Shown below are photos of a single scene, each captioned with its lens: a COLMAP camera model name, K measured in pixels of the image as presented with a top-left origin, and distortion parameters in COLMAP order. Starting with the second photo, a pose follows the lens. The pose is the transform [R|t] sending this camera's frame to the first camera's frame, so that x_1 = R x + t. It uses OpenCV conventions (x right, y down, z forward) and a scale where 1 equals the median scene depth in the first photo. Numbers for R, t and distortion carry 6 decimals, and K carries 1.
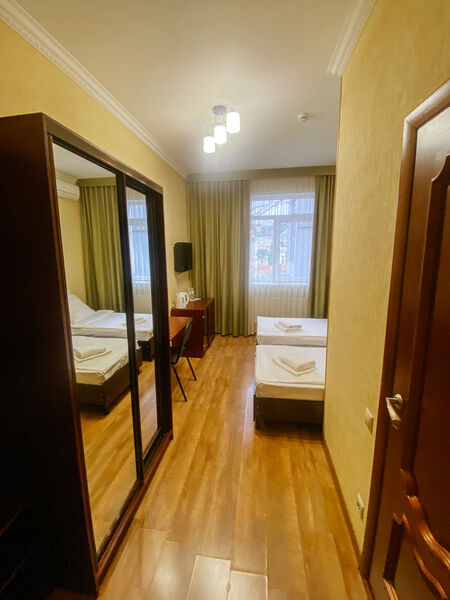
lens RADIAL K [[242.5, 0, 225.0], [0, 242.5, 300.0], [0, 0, 1]] dist [-0.000258, -0.016432]
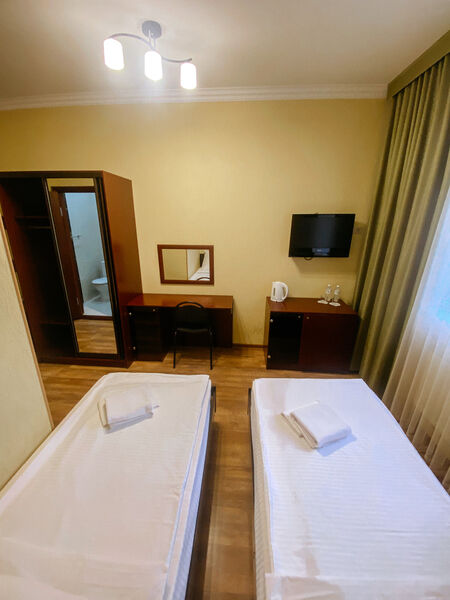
lens RADIAL K [[242.5, 0, 225.0], [0, 242.5, 300.0], [0, 0, 1]] dist [-0.000258, -0.016432]
pose [[0.089741, 0.332128, -0.938956, 0.522514], [-0.199675, 0.929618, 0.309741, -0.171360], [0.975744, 0.159690, 0.149743, 0.673059]]
